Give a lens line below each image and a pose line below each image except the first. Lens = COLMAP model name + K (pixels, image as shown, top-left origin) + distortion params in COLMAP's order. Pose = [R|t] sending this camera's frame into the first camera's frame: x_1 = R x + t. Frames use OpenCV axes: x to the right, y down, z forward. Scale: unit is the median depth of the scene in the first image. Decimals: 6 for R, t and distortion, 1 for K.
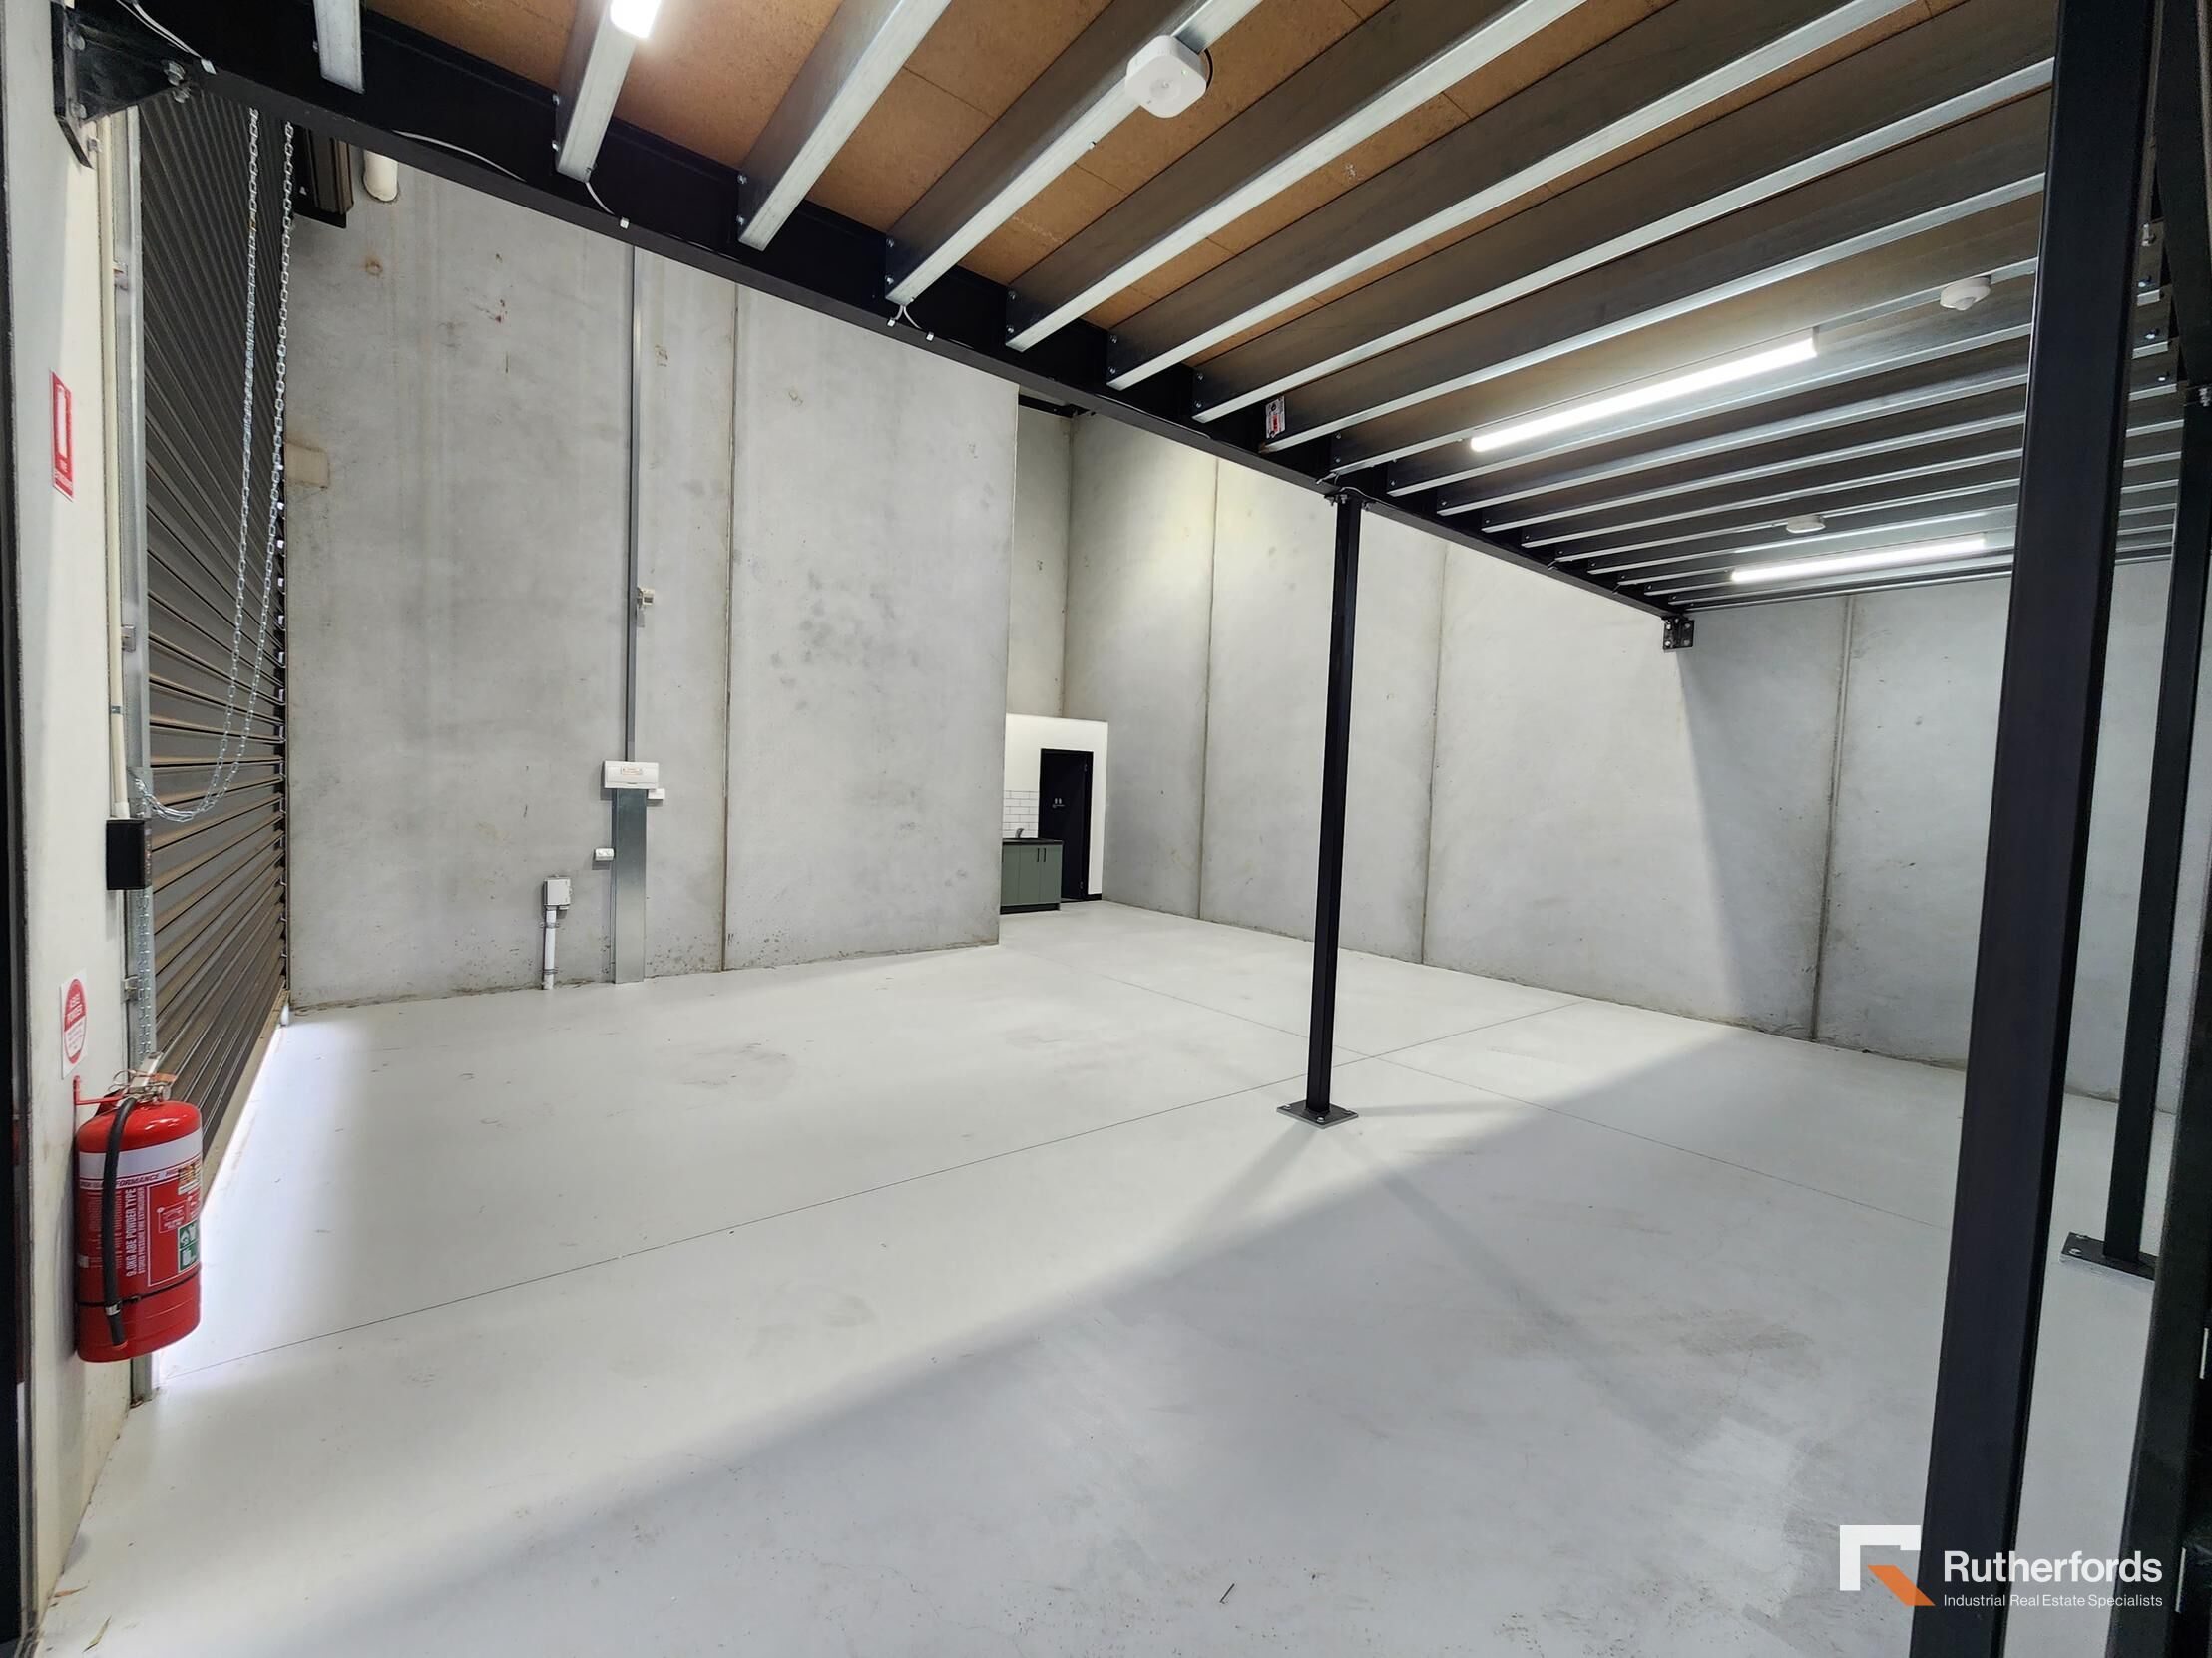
lens RADIAL K [[898.2, 0, 1092.4], [0, 898.2, 829.4], [0, 0, 1]] dist [-0.000697, 0.000186]
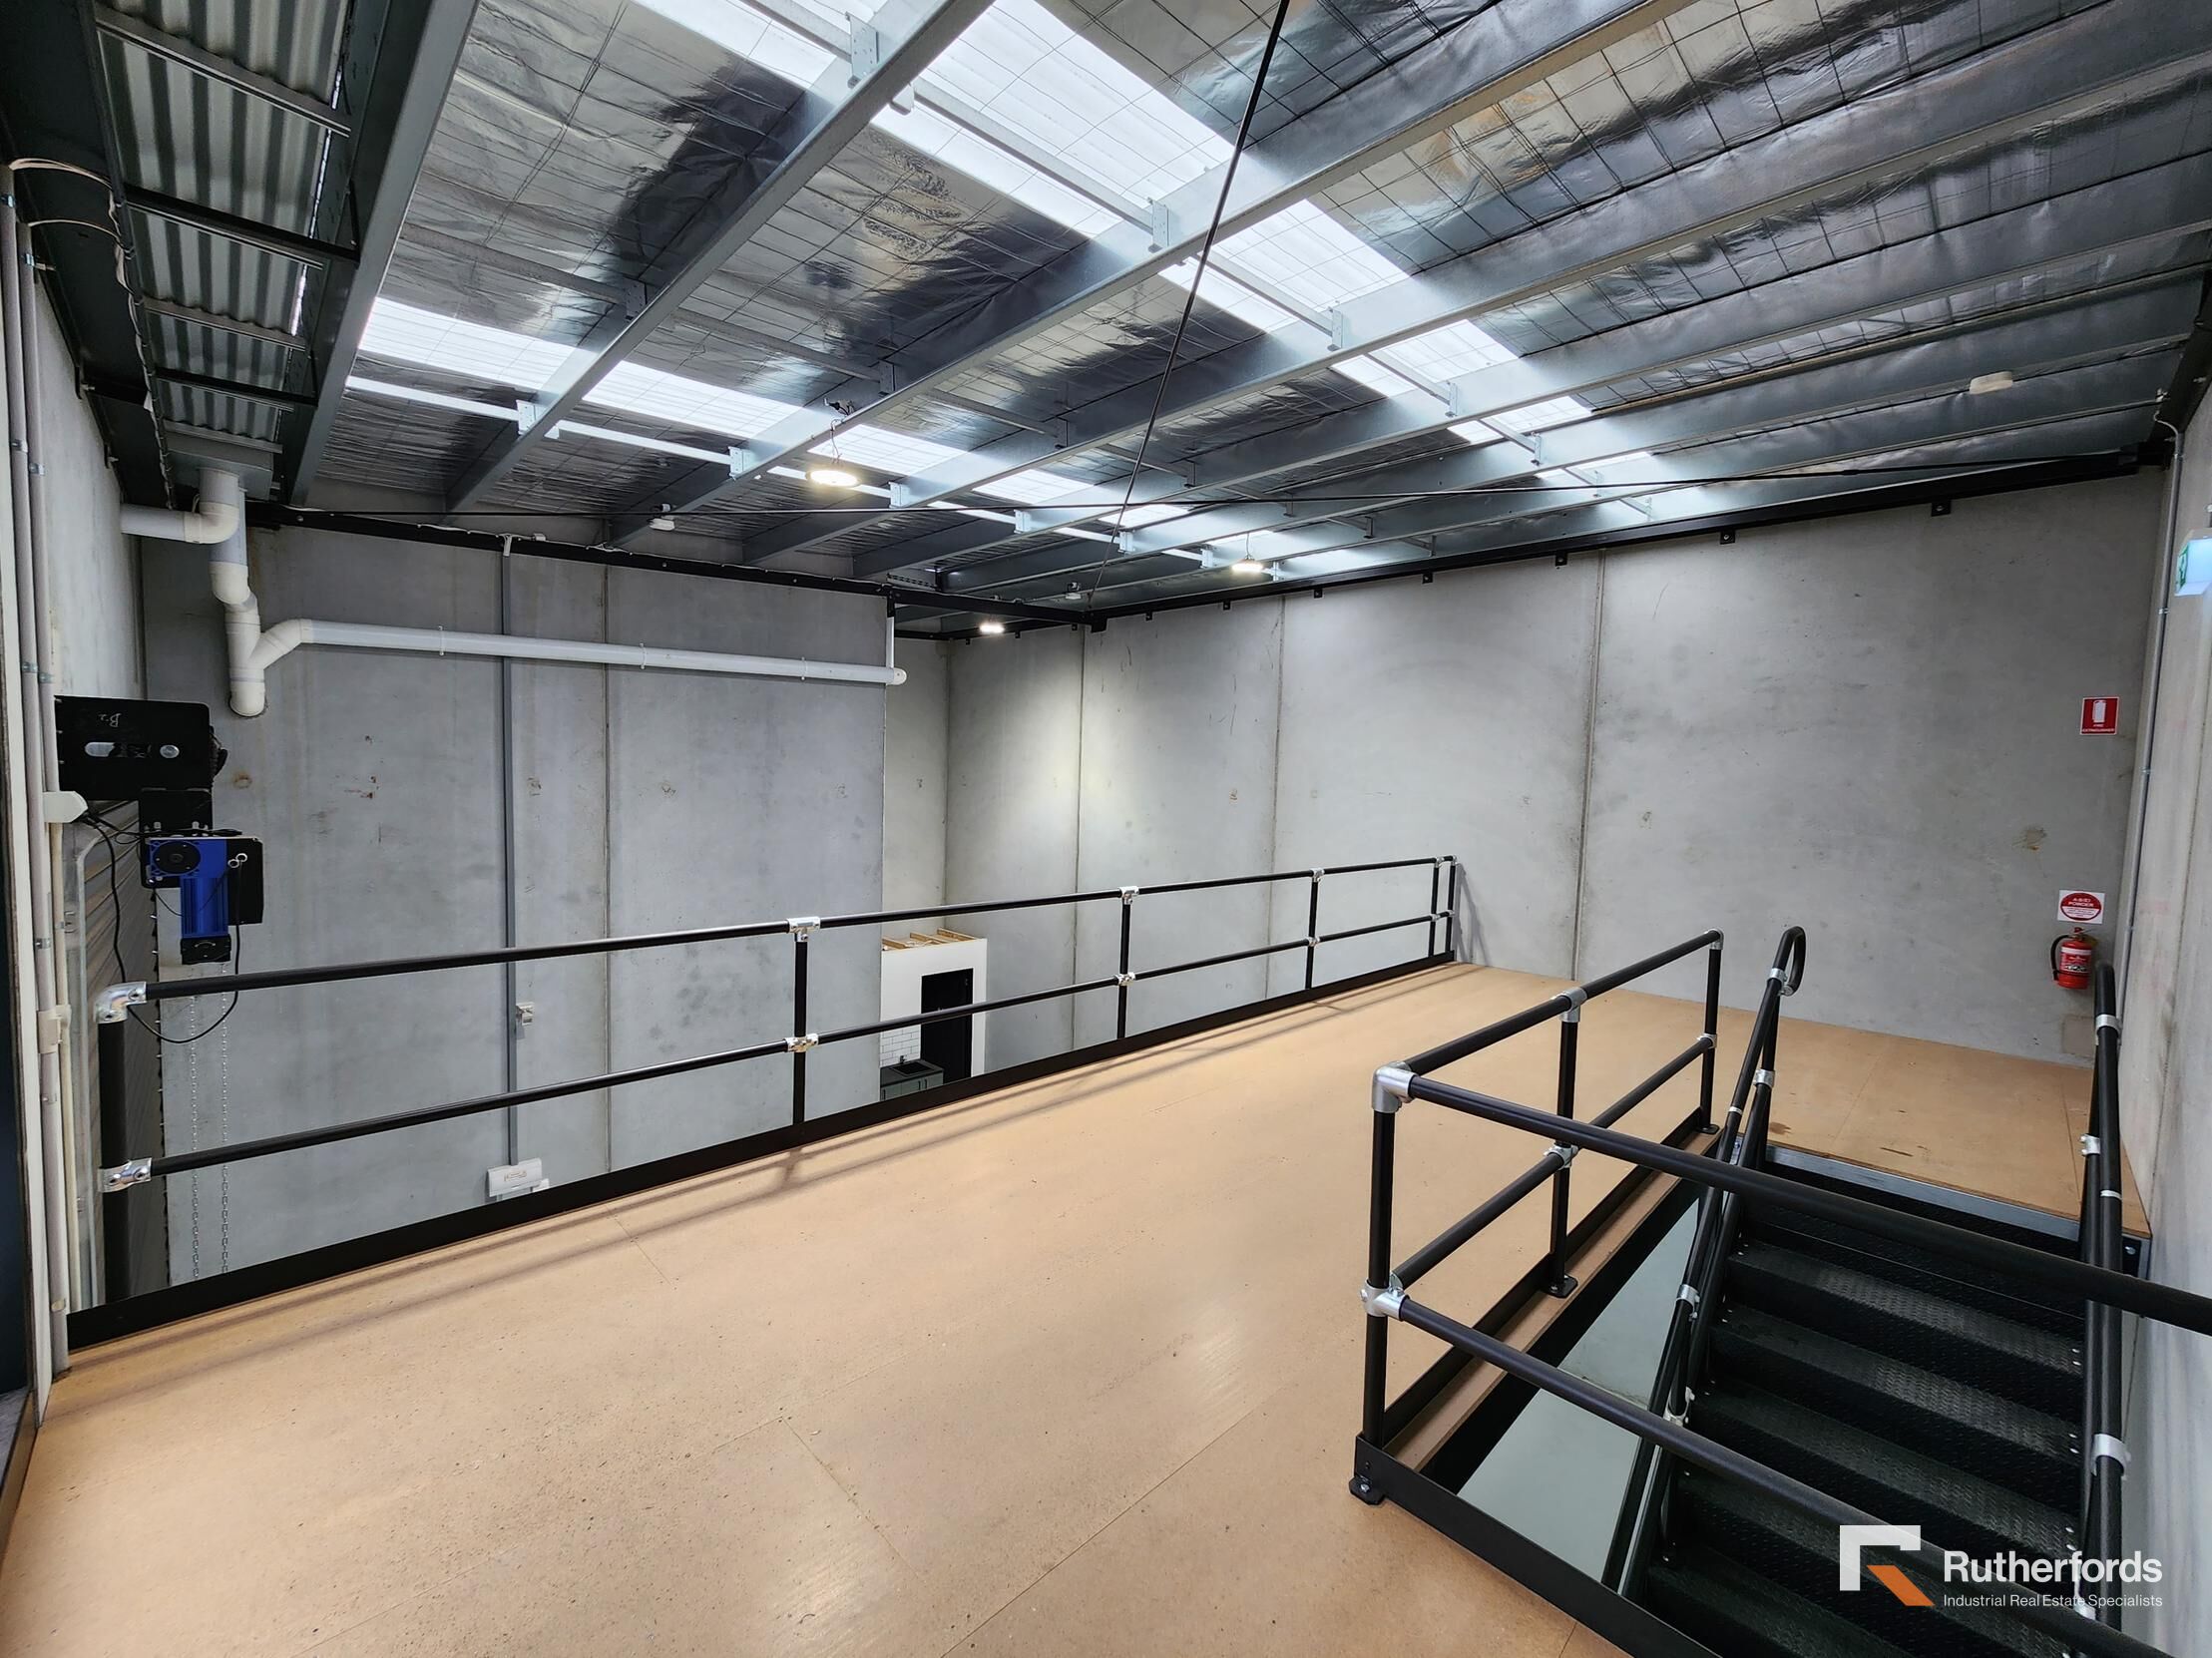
lens RADIAL K [[903.6, 0, 1105.9], [0, 903.6, 833.5], [0, 0, 1]] dist [-0.001981, 0.000598]
pose [[0.993489, -0.015728, 0.112838, 0.065834], [0.013423, 0.999686, 0.021158, -0.451629], [-0.113136, -0.019505, 0.993388, -0.129985]]
